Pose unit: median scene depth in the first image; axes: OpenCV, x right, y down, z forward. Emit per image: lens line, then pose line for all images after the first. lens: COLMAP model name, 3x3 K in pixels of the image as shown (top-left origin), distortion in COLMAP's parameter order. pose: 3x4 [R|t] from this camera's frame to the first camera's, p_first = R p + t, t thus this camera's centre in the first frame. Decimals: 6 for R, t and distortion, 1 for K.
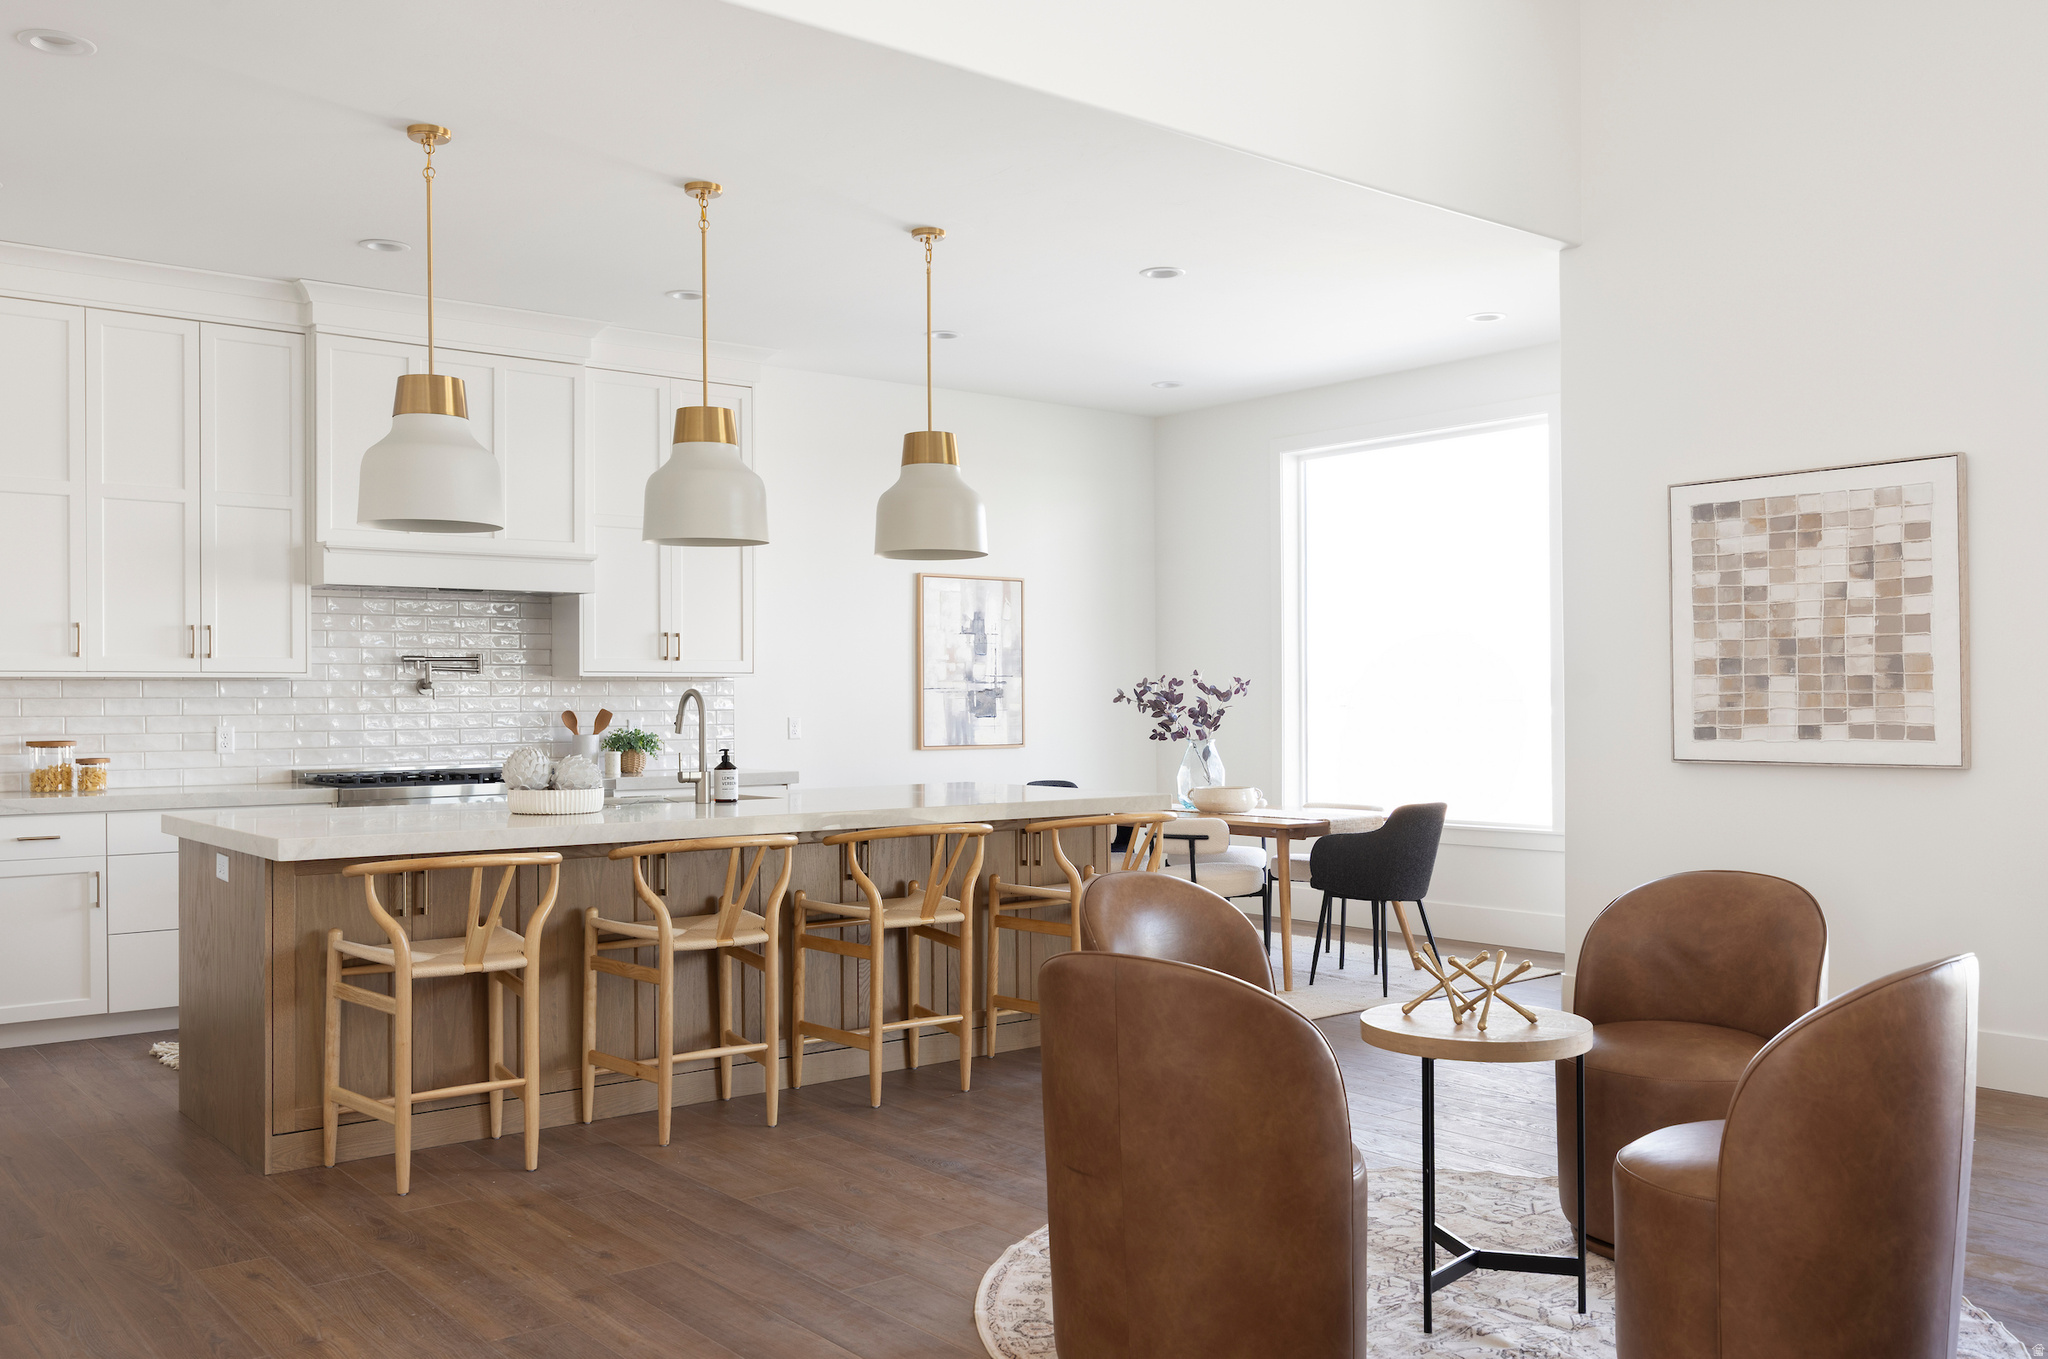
lens RADIAL K [[1703.9, 0, 1029.7], [0, 1703.9, 703.9], [0, 0, 1]] dist [-0.019382, 0.014693]
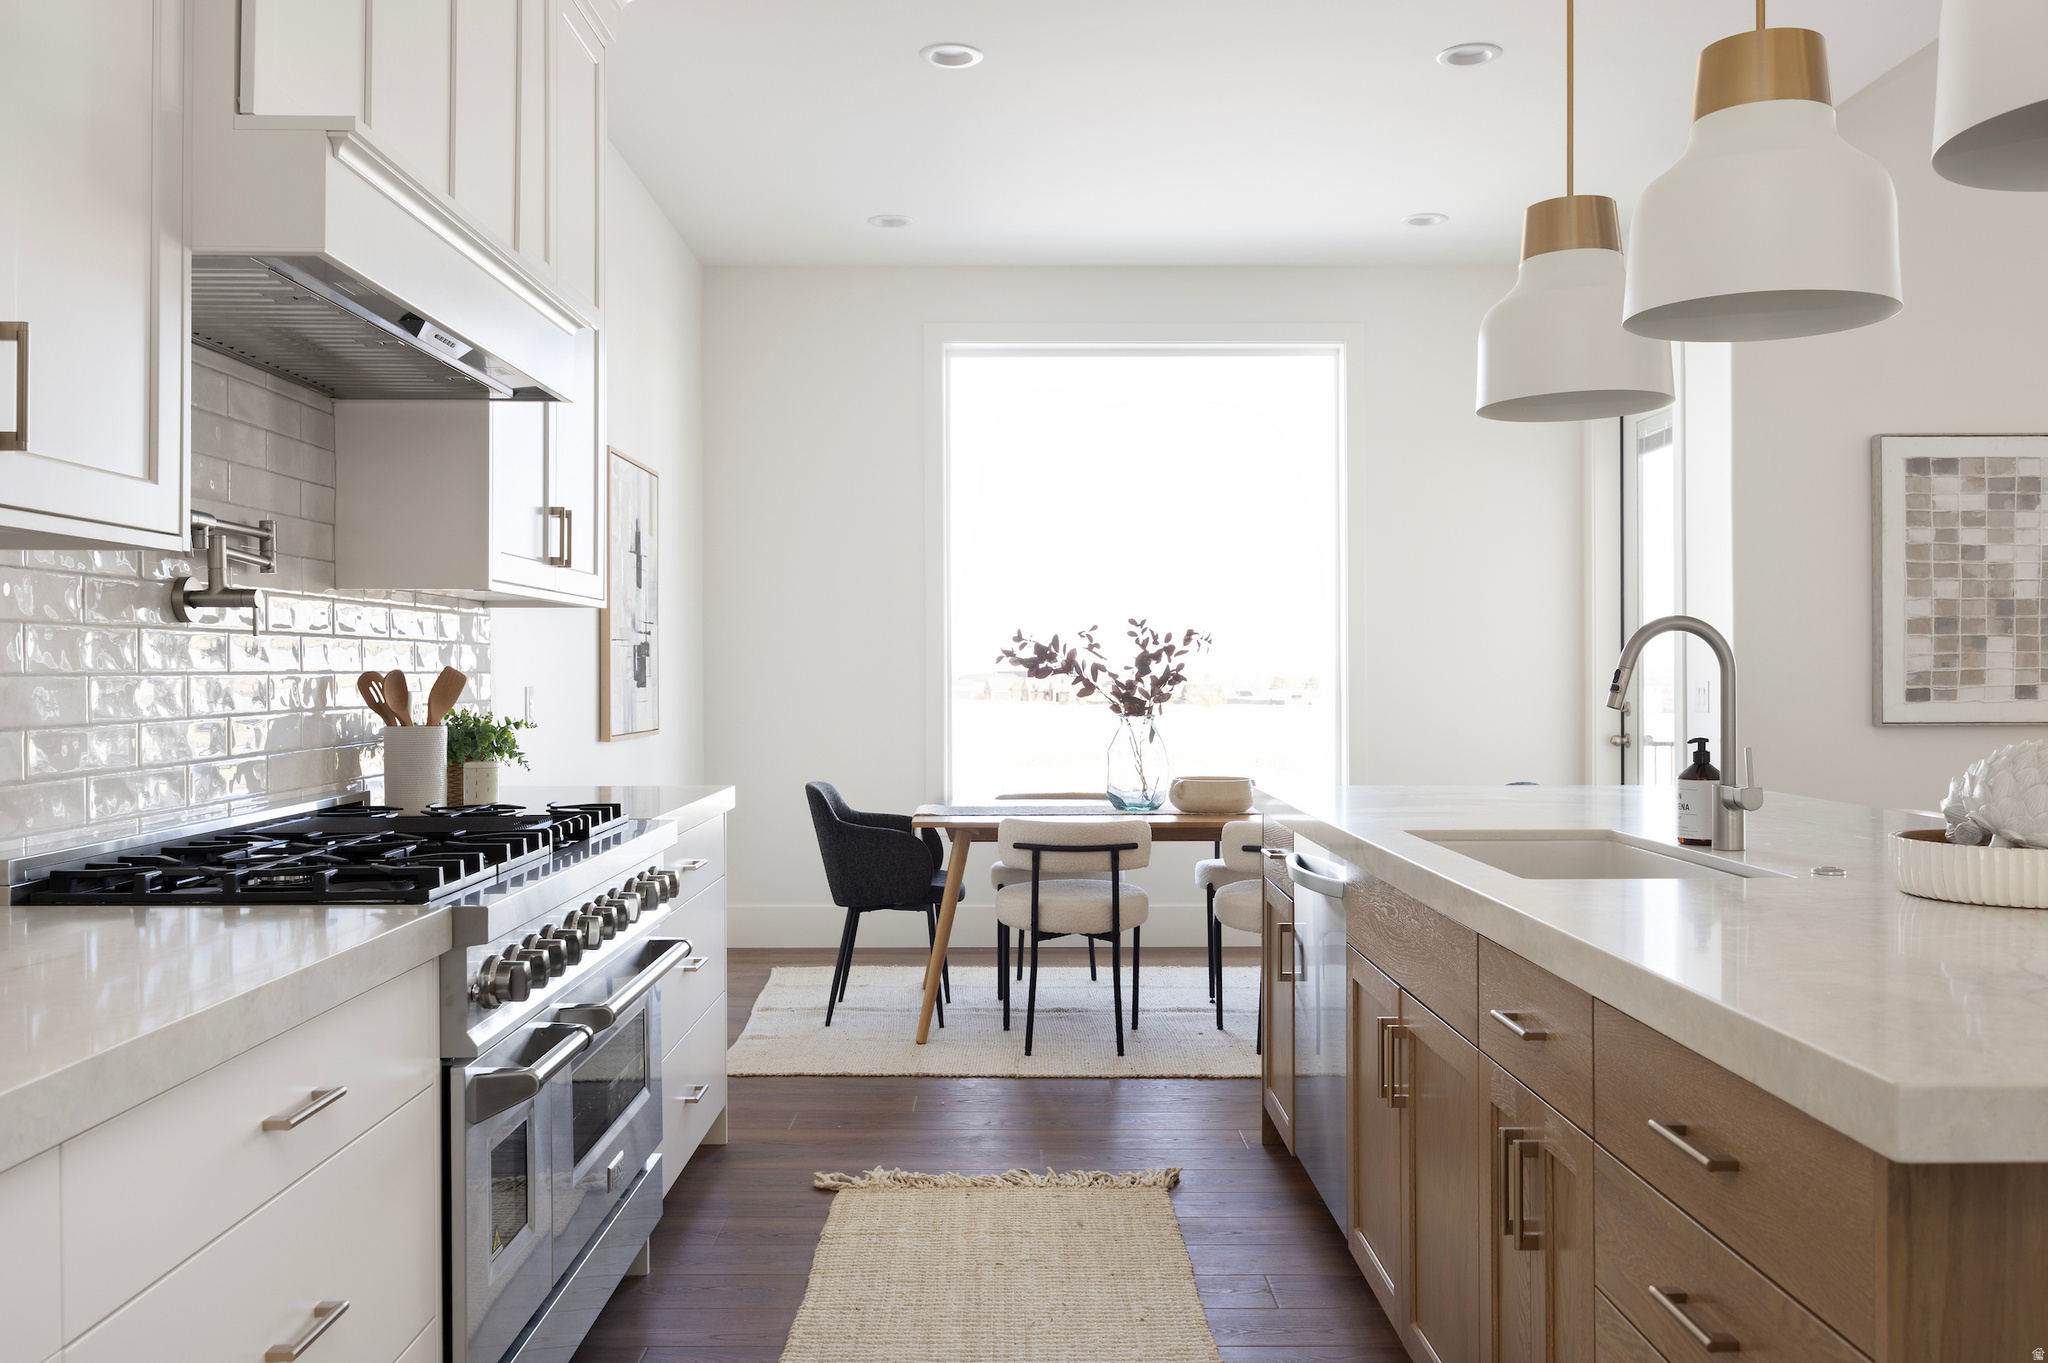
lens RADIAL K [[1643.5, 0, 991.3], [0, 1643.5, 672.0], [0, 0, 1]] dist [-0.021472, -0.008514]
pose [[0.641227, 0.003644, 0.767343, -0.659108], [0.001084, 0.999983, -0.005655, 0.009155], [-0.767351, 0.004458, 0.641212, 0.820424]]
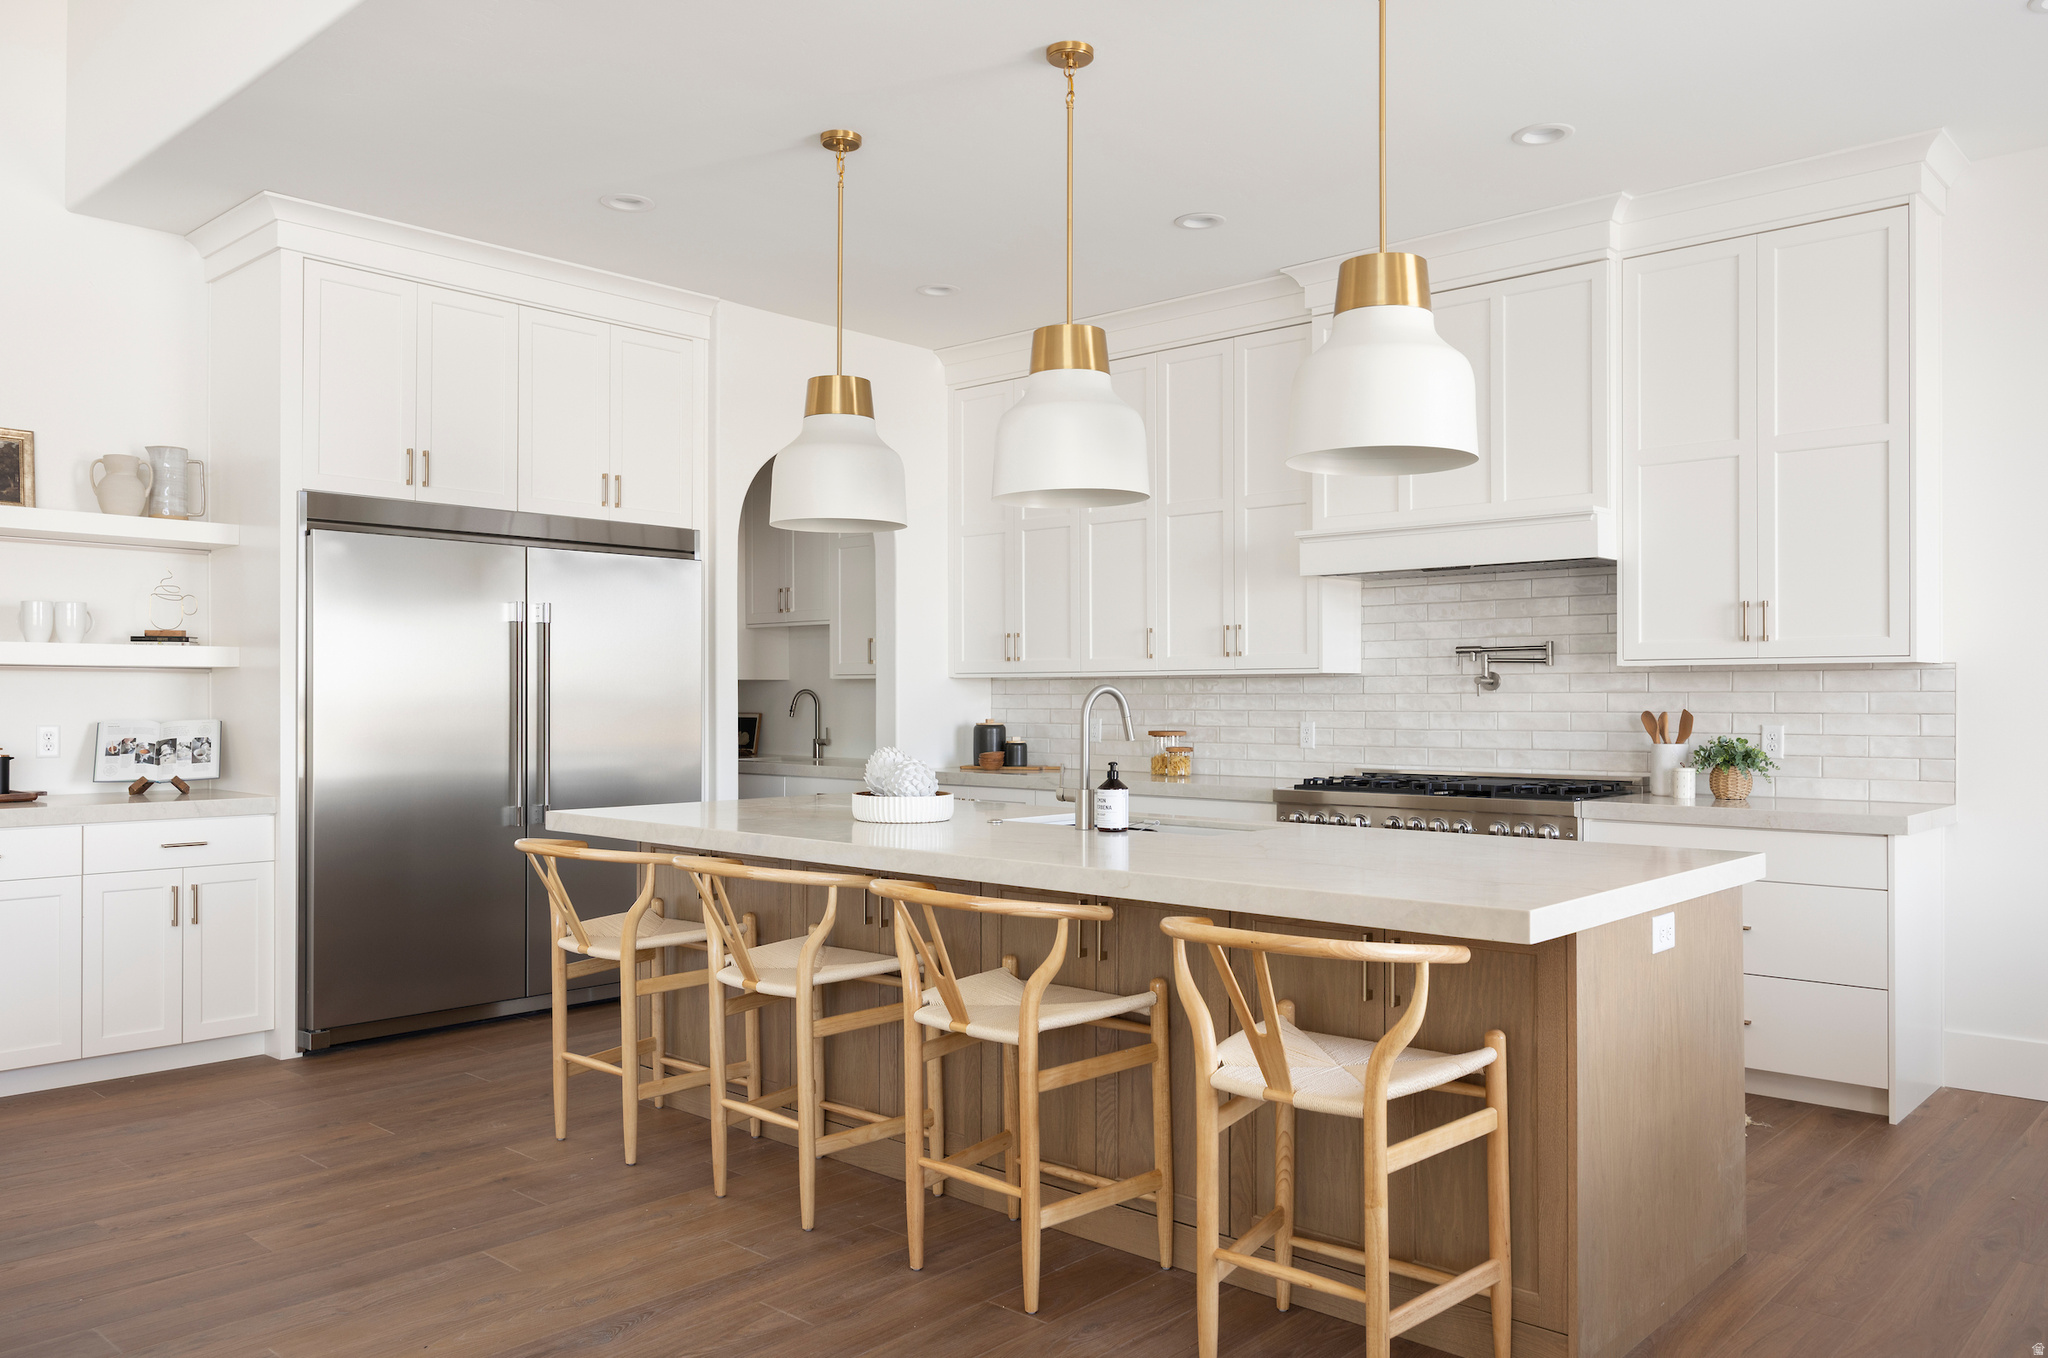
lens RADIAL K [[1512.4, 0, 1032.7], [0, 1512.4, 690.8], [0, 0, 1]] dist [-0.020483, 0.001325]
pose [[0.154823, -0.000153, -0.987942, 0.472111], [-0.004036, 0.999992, -0.000788, -0.004705], [0.987934, 0.004110, 0.154821, 0.828040]]
